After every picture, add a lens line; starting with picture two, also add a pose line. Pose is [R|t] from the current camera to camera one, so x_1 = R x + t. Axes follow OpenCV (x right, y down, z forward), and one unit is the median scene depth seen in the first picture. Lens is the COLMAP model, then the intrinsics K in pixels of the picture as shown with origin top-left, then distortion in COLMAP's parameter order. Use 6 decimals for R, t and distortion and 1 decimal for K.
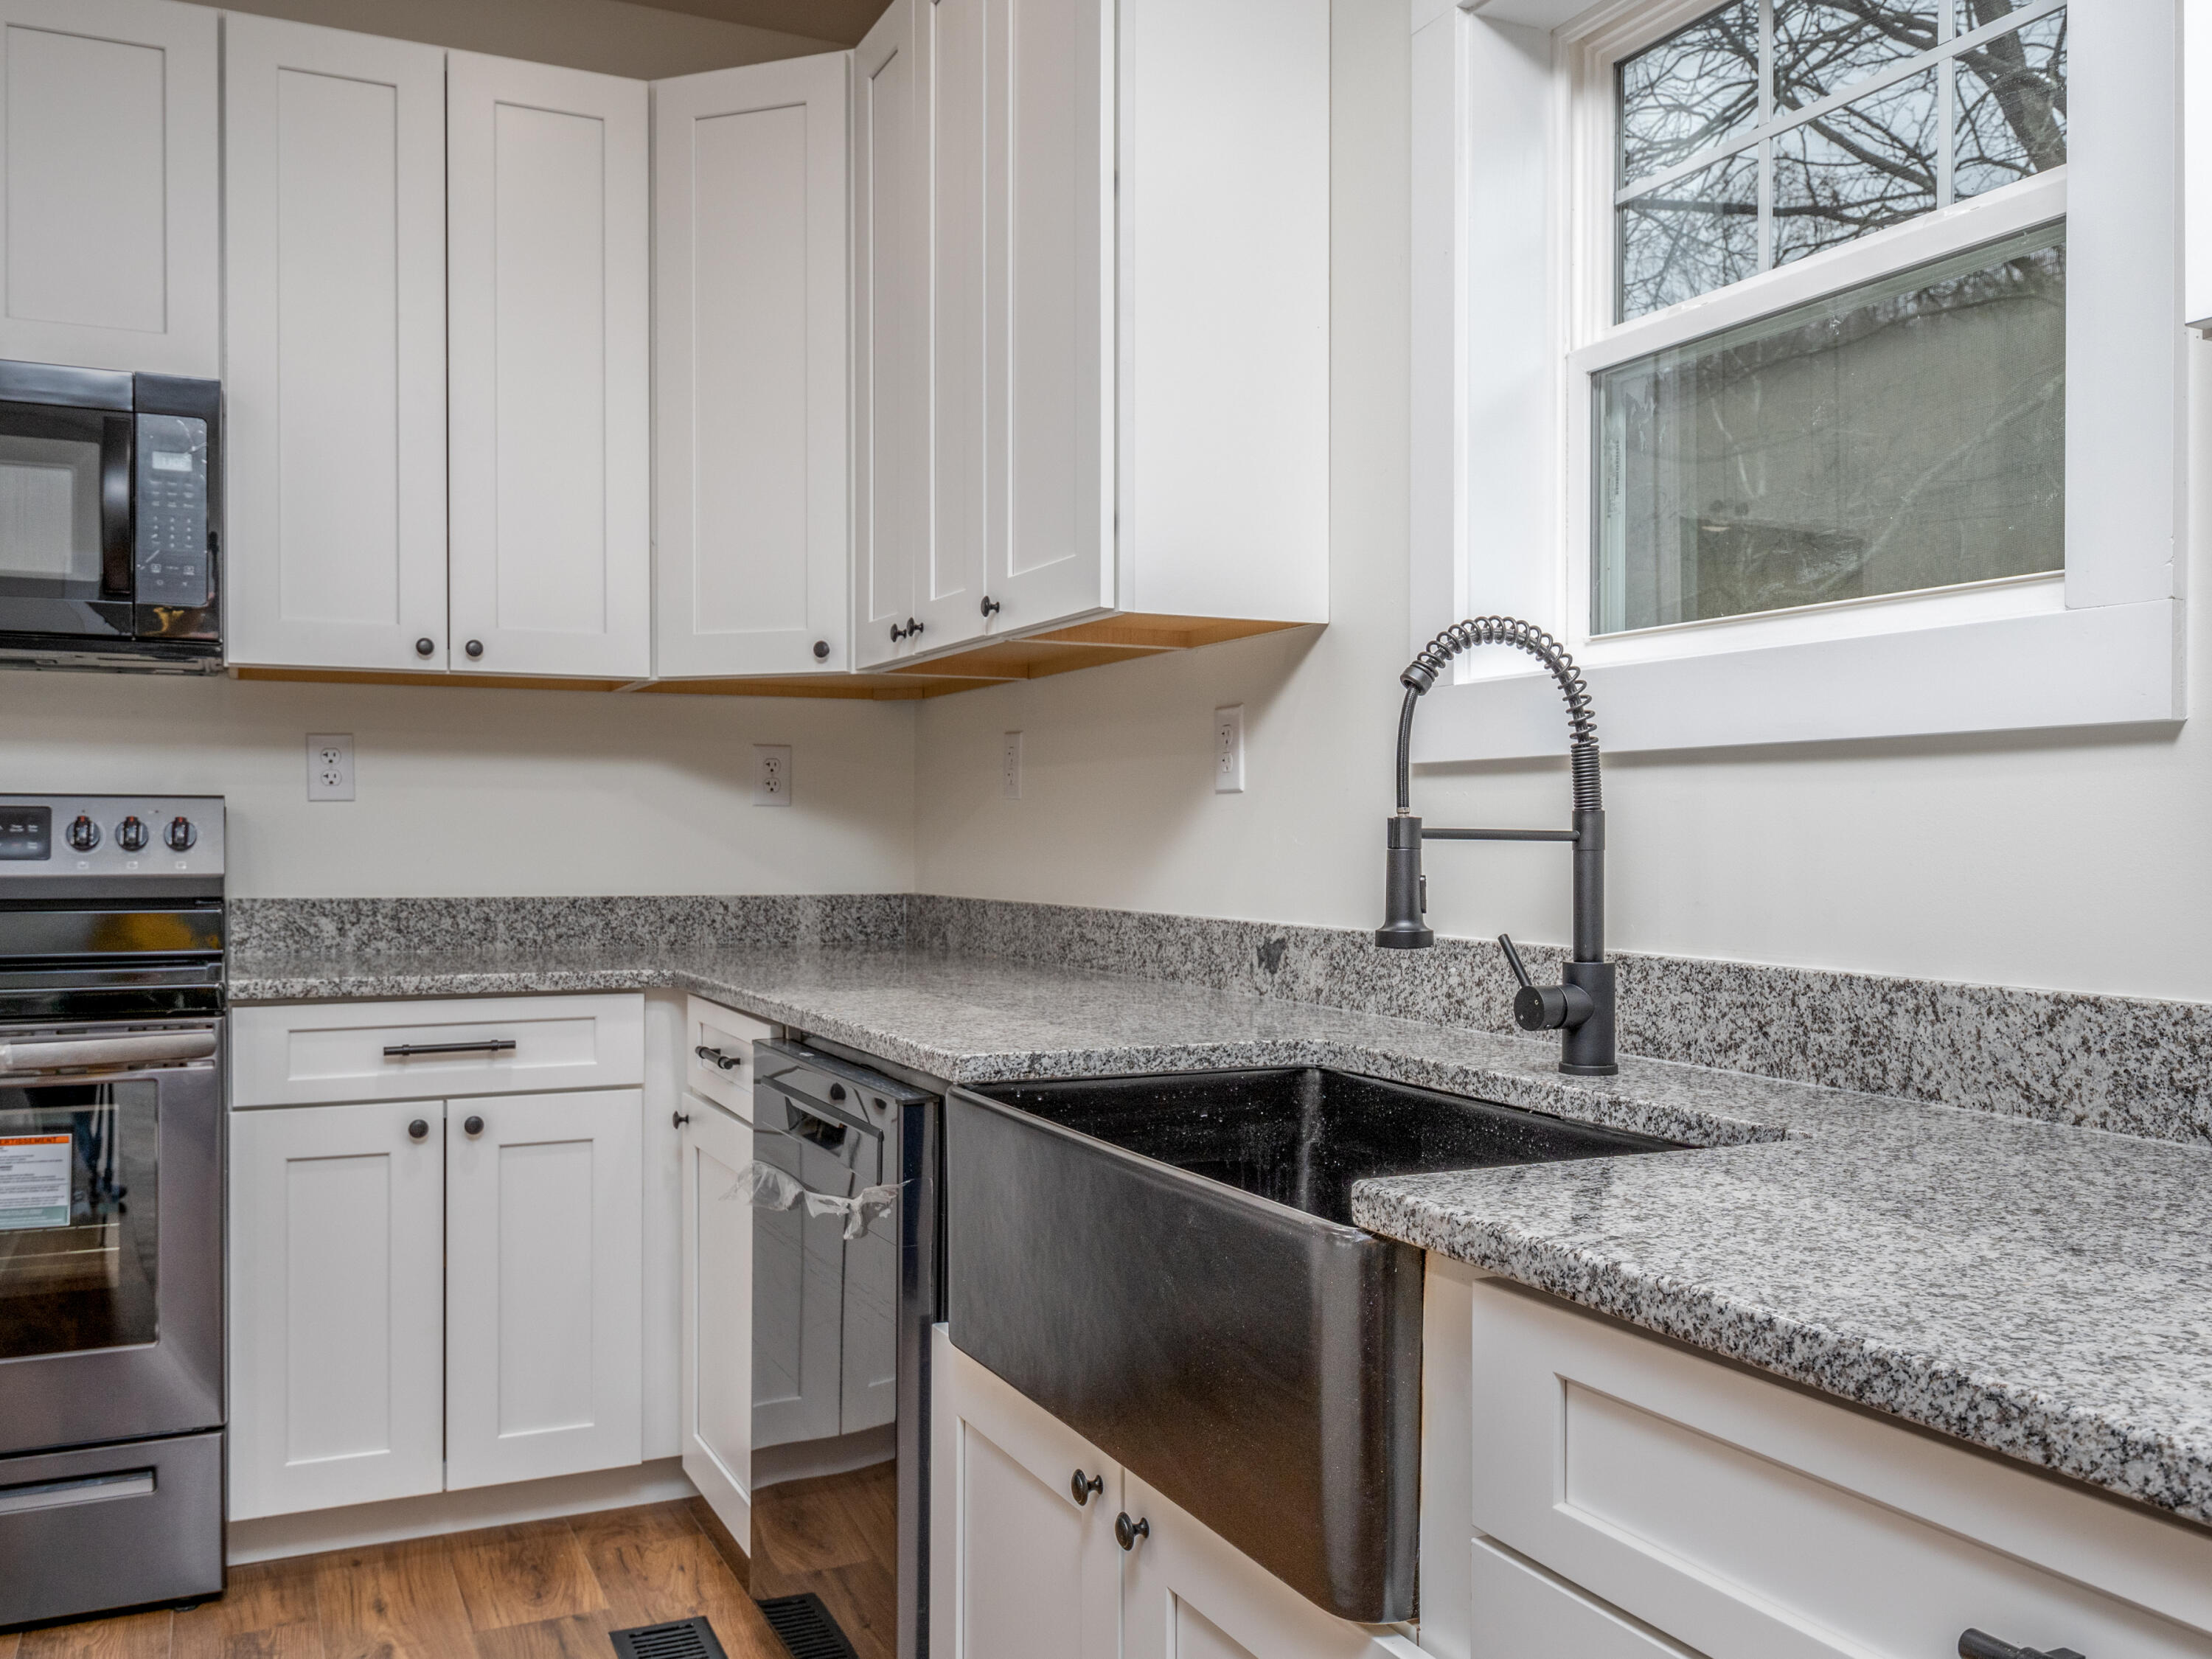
lens RADIAL K [[1884.4, 0, 1093.7], [0, 1884.4, 833.3], [0, 0, 1]] dist [-0.013968, -0.010626]
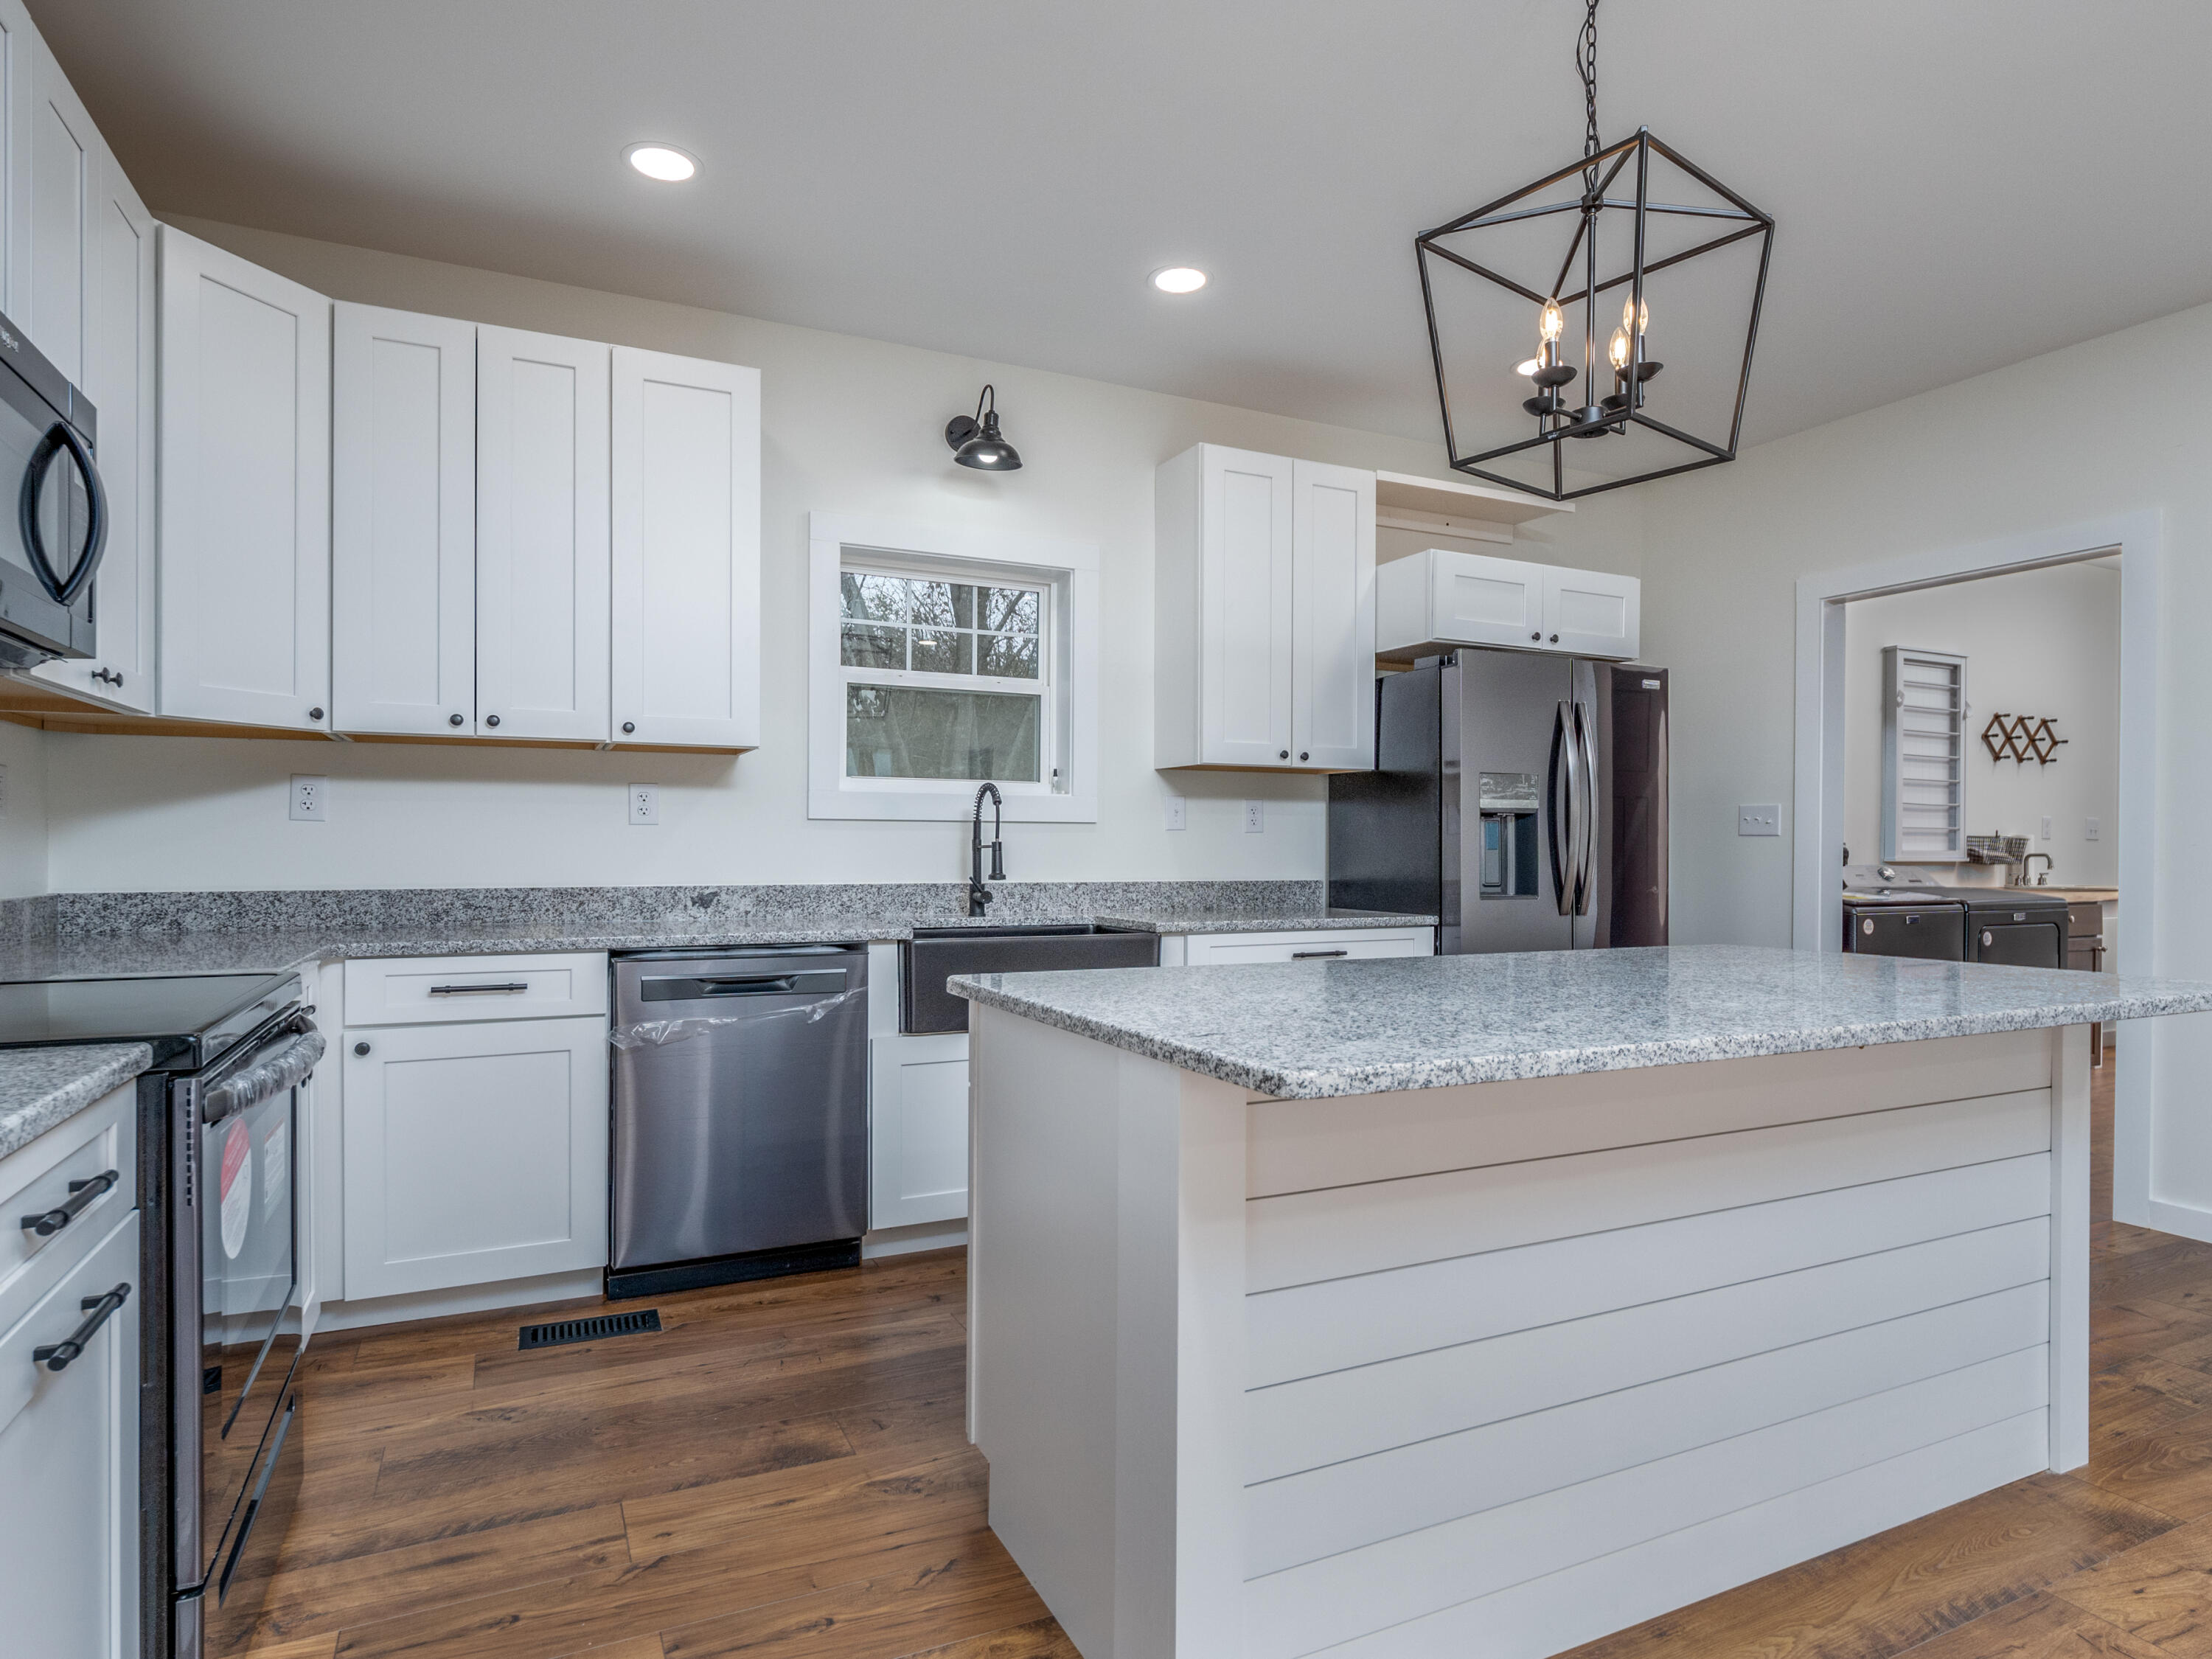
lens RADIAL K [[1166.6, 0, 1109.0], [0, 1166.6, 842.3], [0, 0, 1]] dist [-0.005547, -0.002126]
pose [[0.014380, -0.000615, 0.999896, -1.114227], [-0.004264, 0.999991, 0.000677, -0.005505], [-0.999888, -0.004273, 0.014377, 0.441180]]
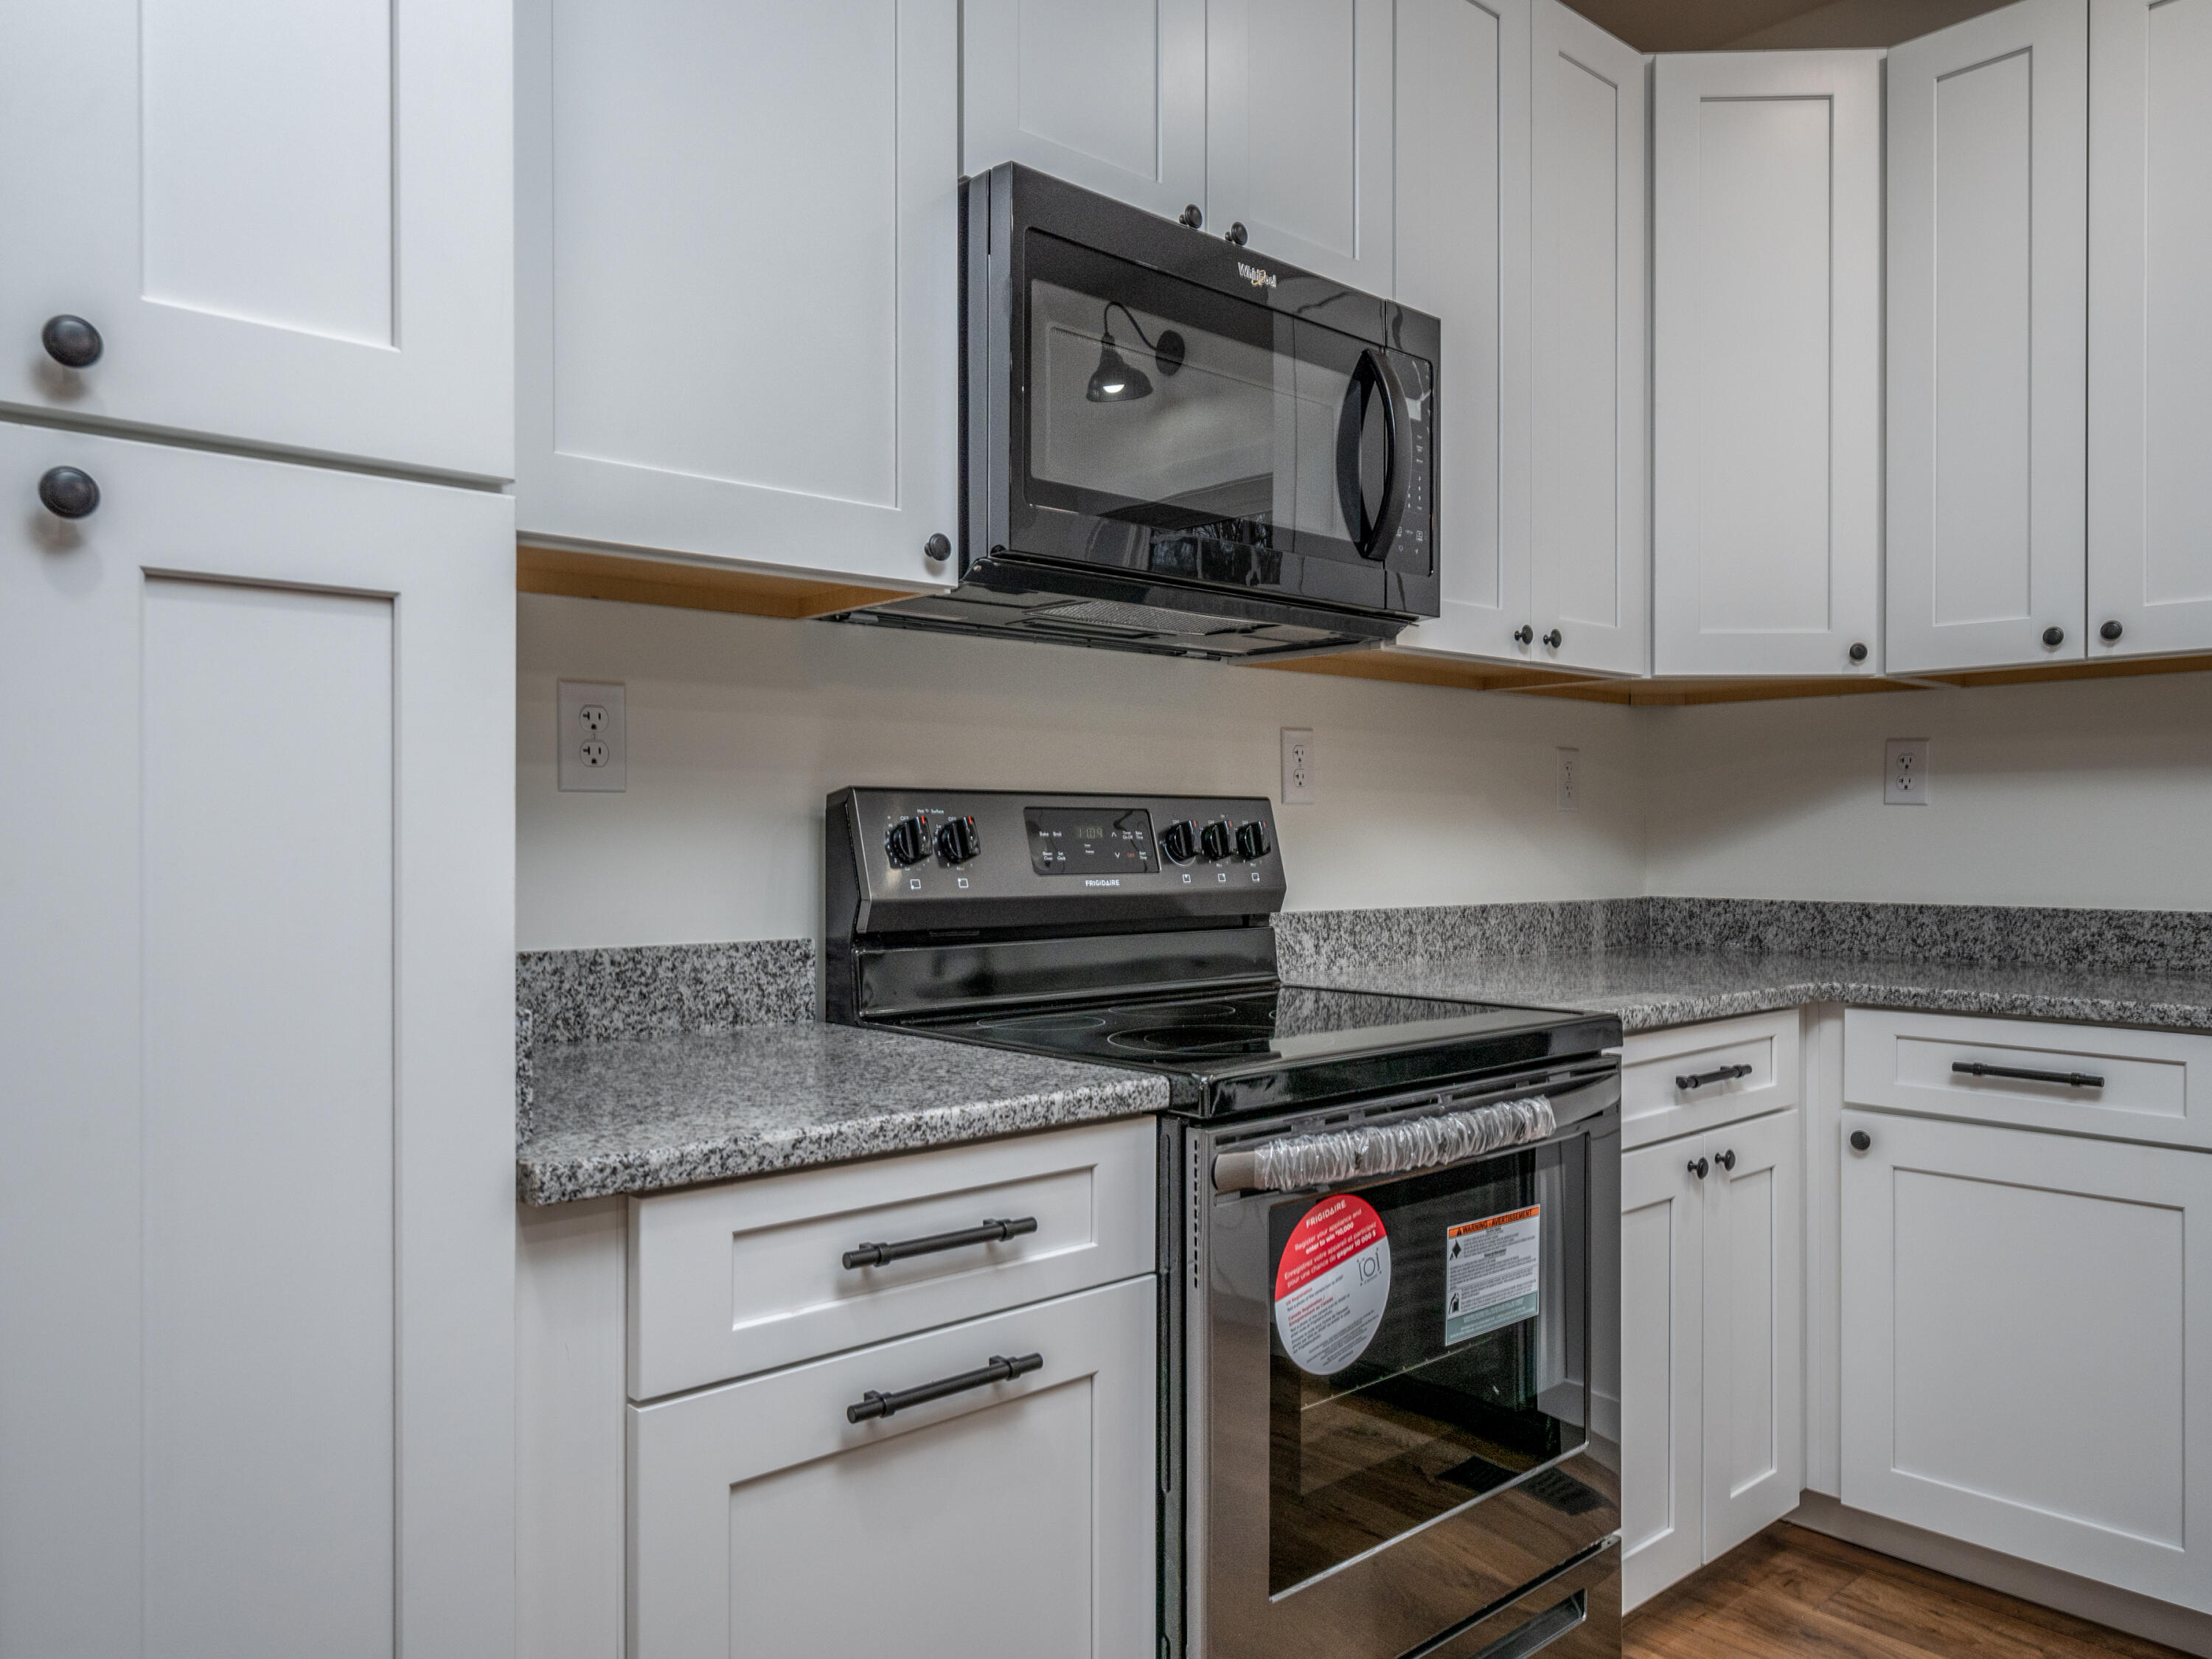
lens RADIAL K [[1623.4, 0, 1145.2], [0, 1623.4, 840.5], [0, 0, 1]] dist [0.005313, -0.001405]
pose [[0.957752, -0.002830, 0.287580, -0.829223], [0.001834, 0.999991, 0.003731, -0.003266], [-0.287588, -0.003046, 0.957749, 0.325591]]
